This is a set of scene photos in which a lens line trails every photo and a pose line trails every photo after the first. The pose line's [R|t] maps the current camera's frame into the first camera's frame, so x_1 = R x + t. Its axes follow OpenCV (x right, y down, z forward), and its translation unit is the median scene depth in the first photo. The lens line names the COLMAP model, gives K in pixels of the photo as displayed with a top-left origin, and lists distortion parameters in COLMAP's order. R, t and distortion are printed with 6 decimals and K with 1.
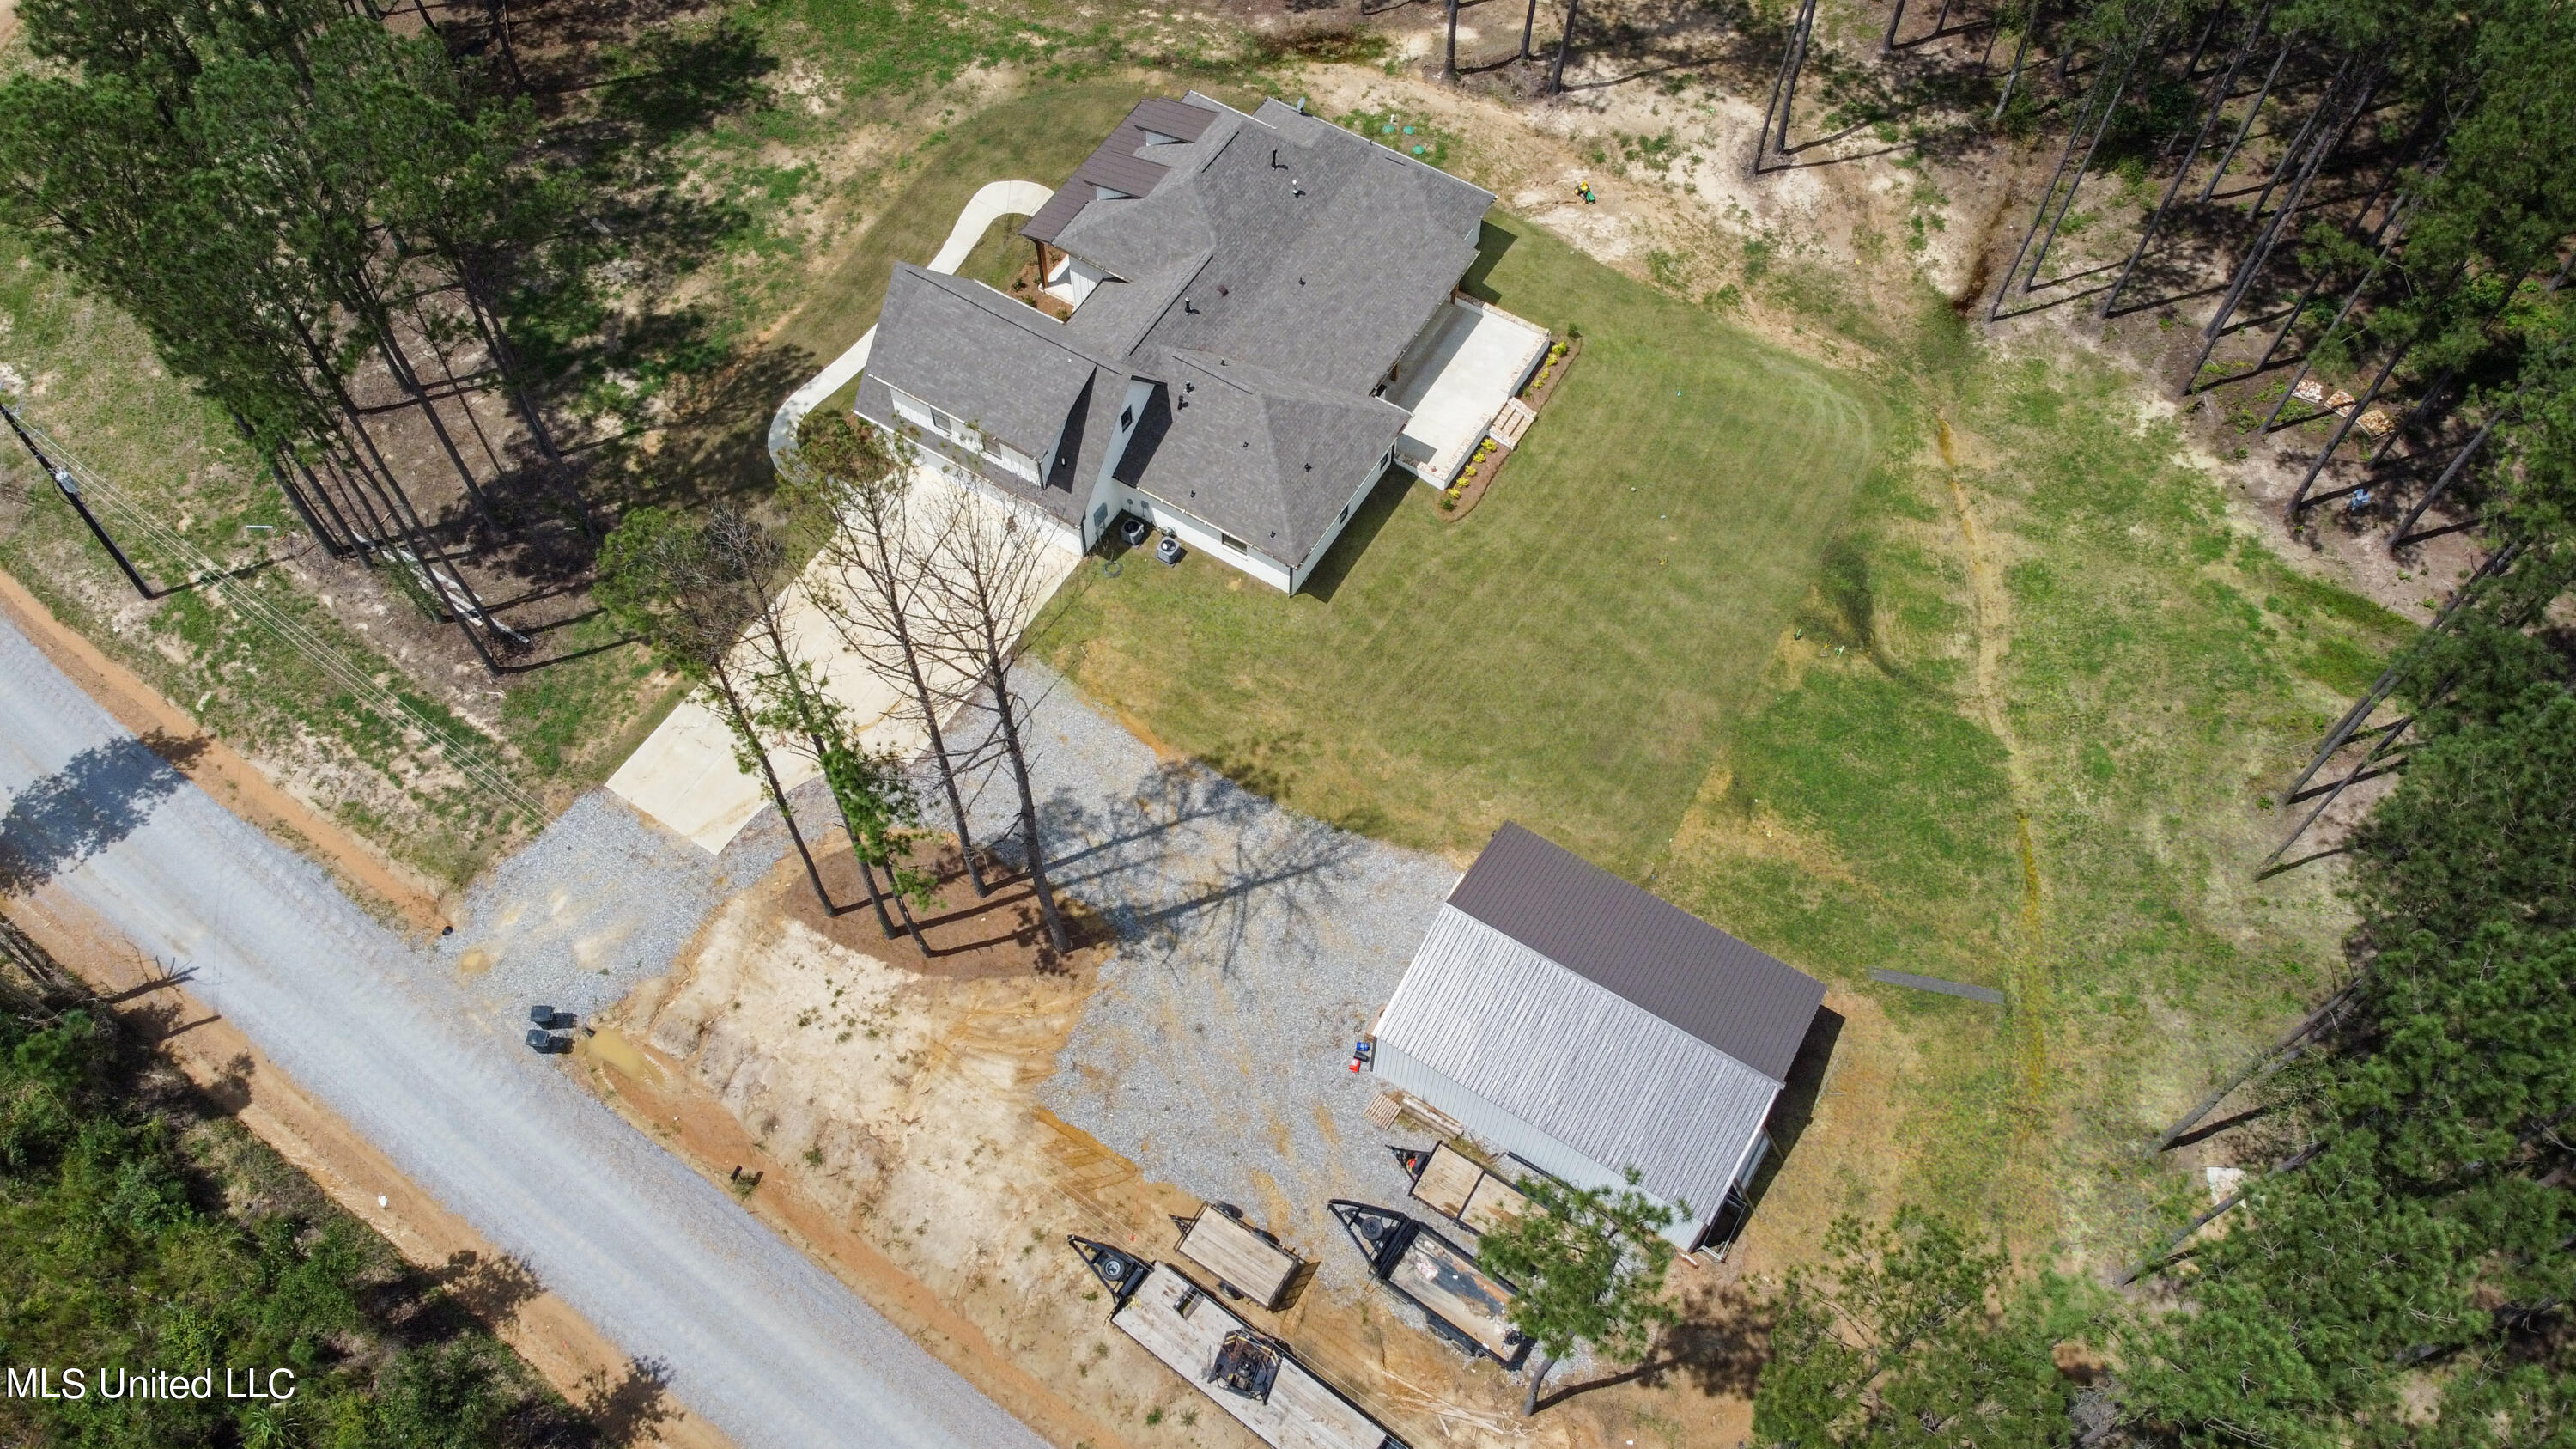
lens RADIAL K [[1946.9, 0, 1278.5], [0, 1946.9, 724.9], [0, 0, 1]] dist [0.008970, -0.011767]
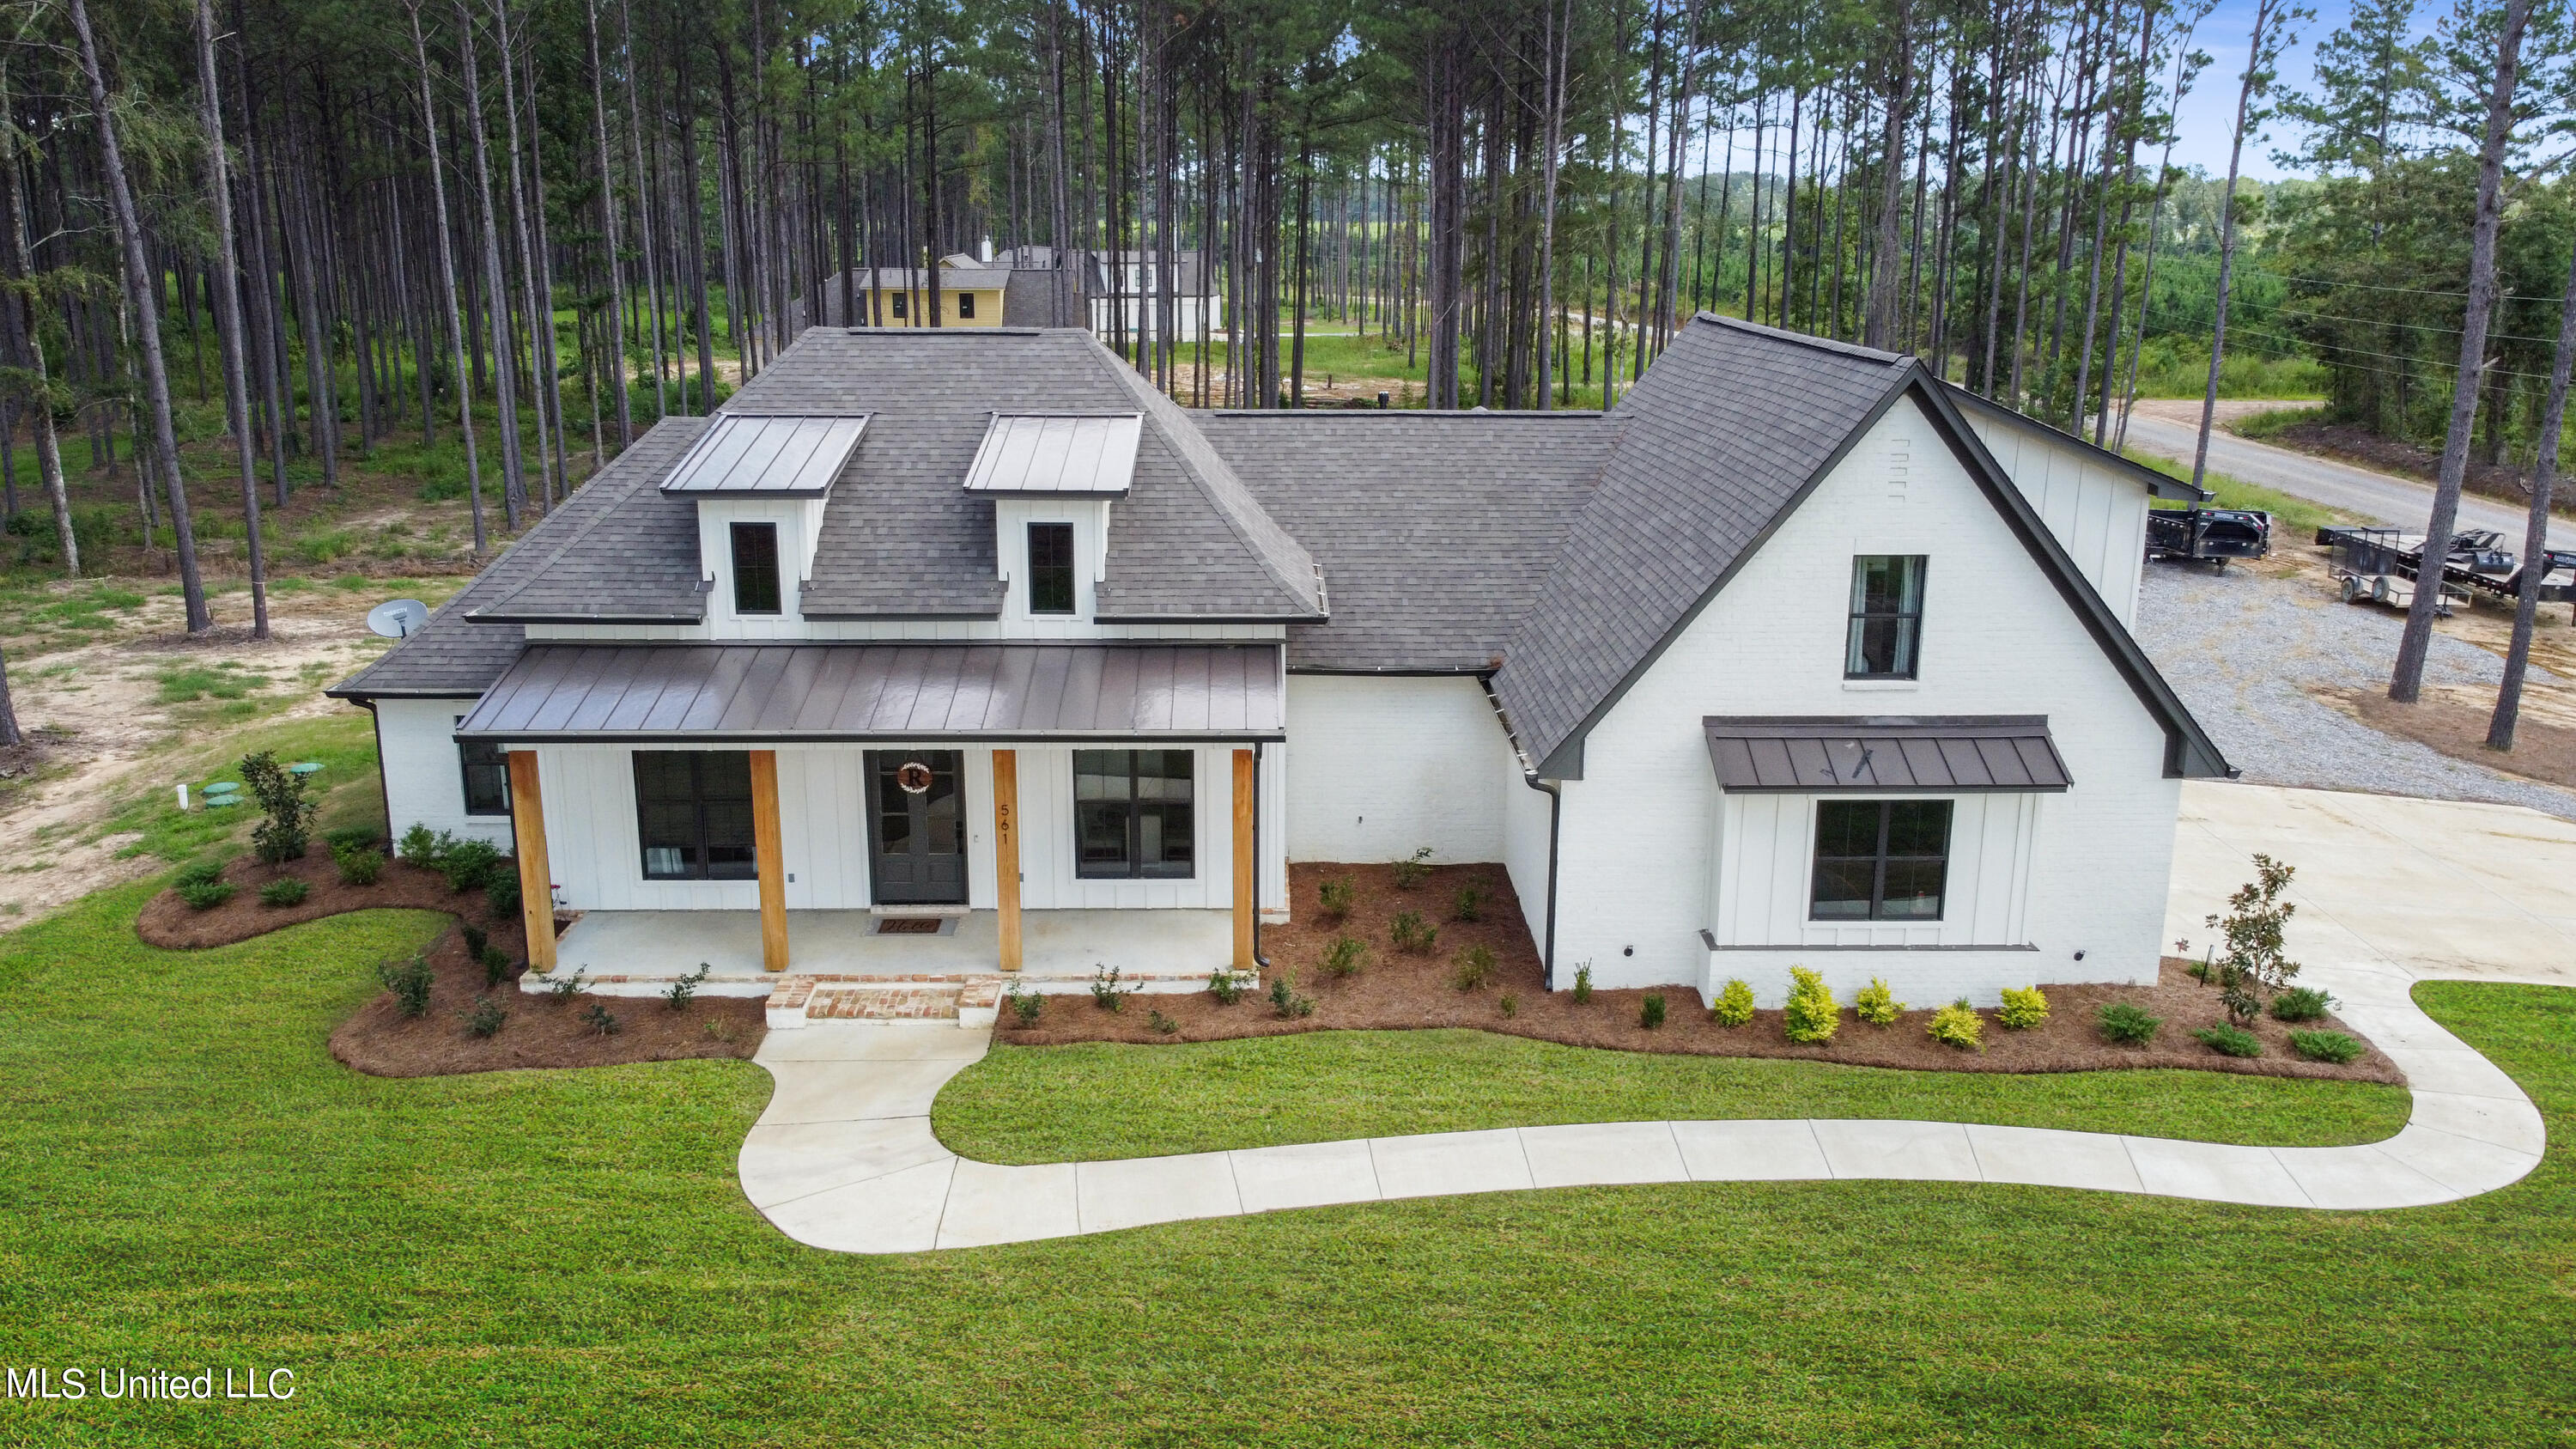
lens RADIAL K [[1946.9, 0, 1278.5], [0, 1946.9, 724.9], [0, 0, 1]] dist [0.008970, -0.011767]
pose [[-0.531729, -0.223000, 0.817028, -0.358253], [0.724197, 0.380445, 0.575152, -0.411923], [-0.439093, 0.897515, -0.040798, 1.010578]]
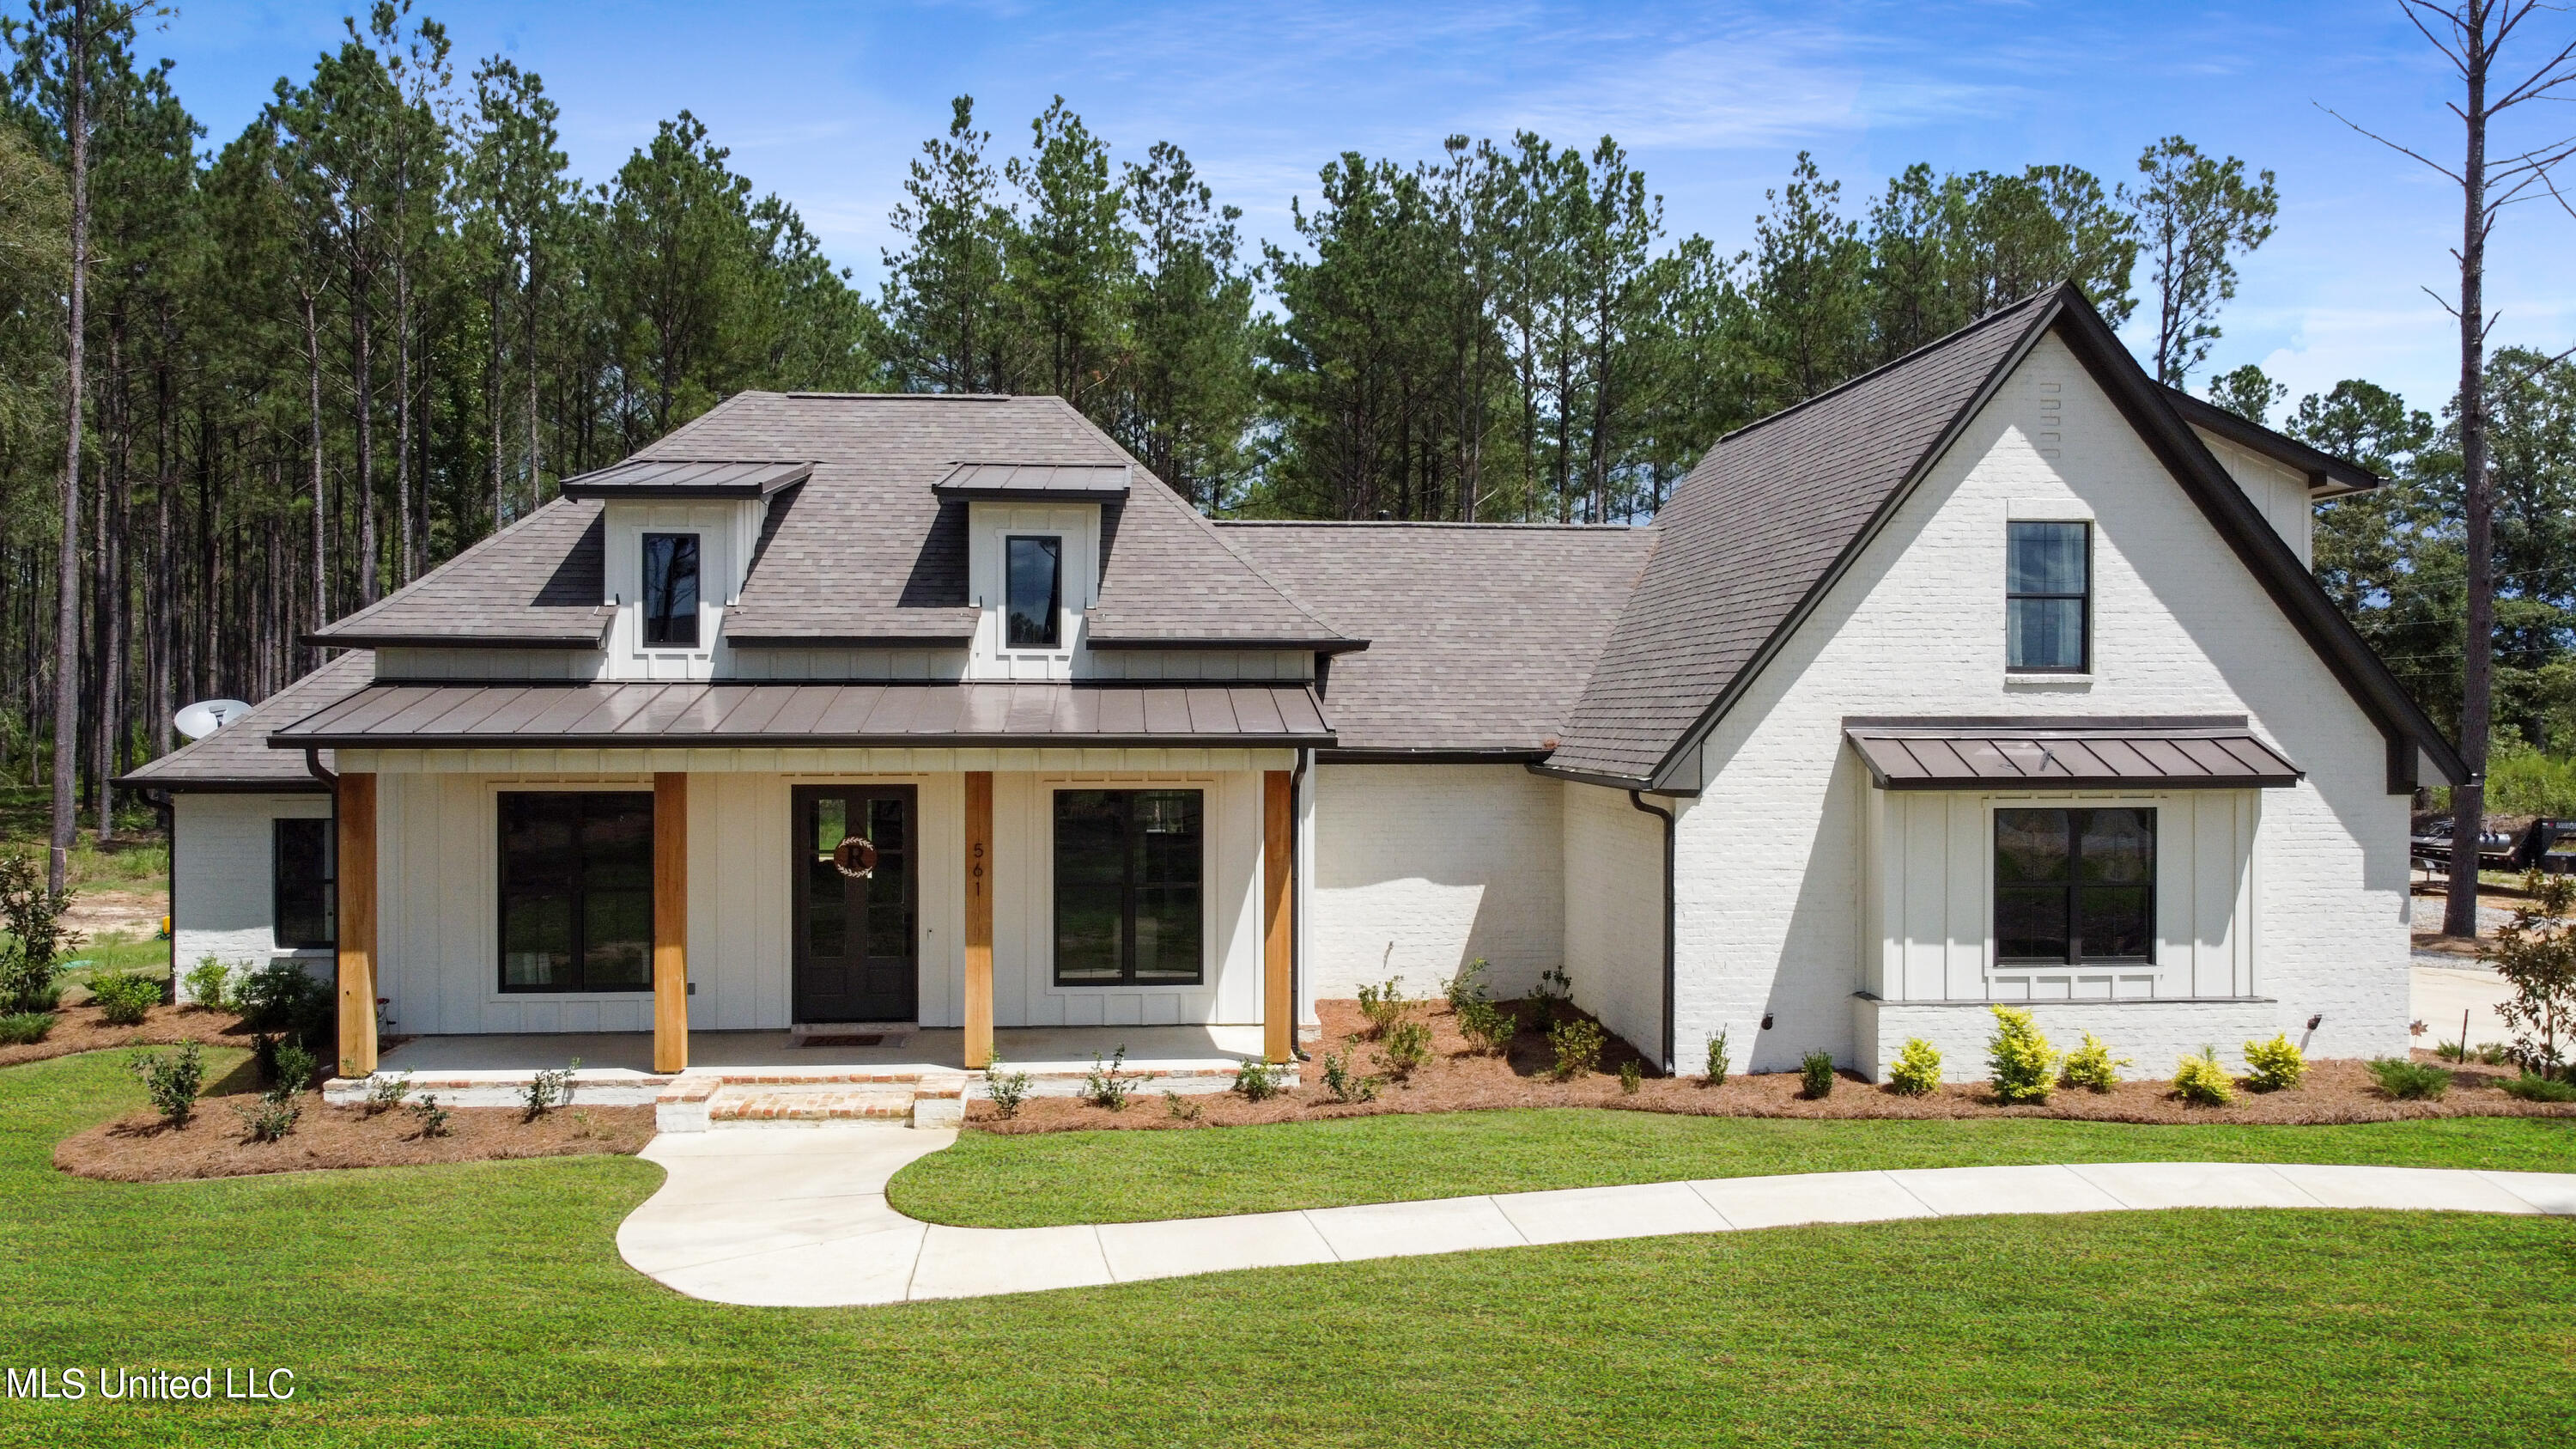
lens RADIAL K [[1946.9, 0, 1278.5], [0, 1946.9, 724.9], [0, 0, 1]] dist [0.008970, -0.011767]
pose [[-0.585533, -0.013290, 0.810539, -0.309186], [0.694174, 0.508157, 0.509803, -0.370132], [-0.418657, 0.861162, -0.288318, 1.065779]]
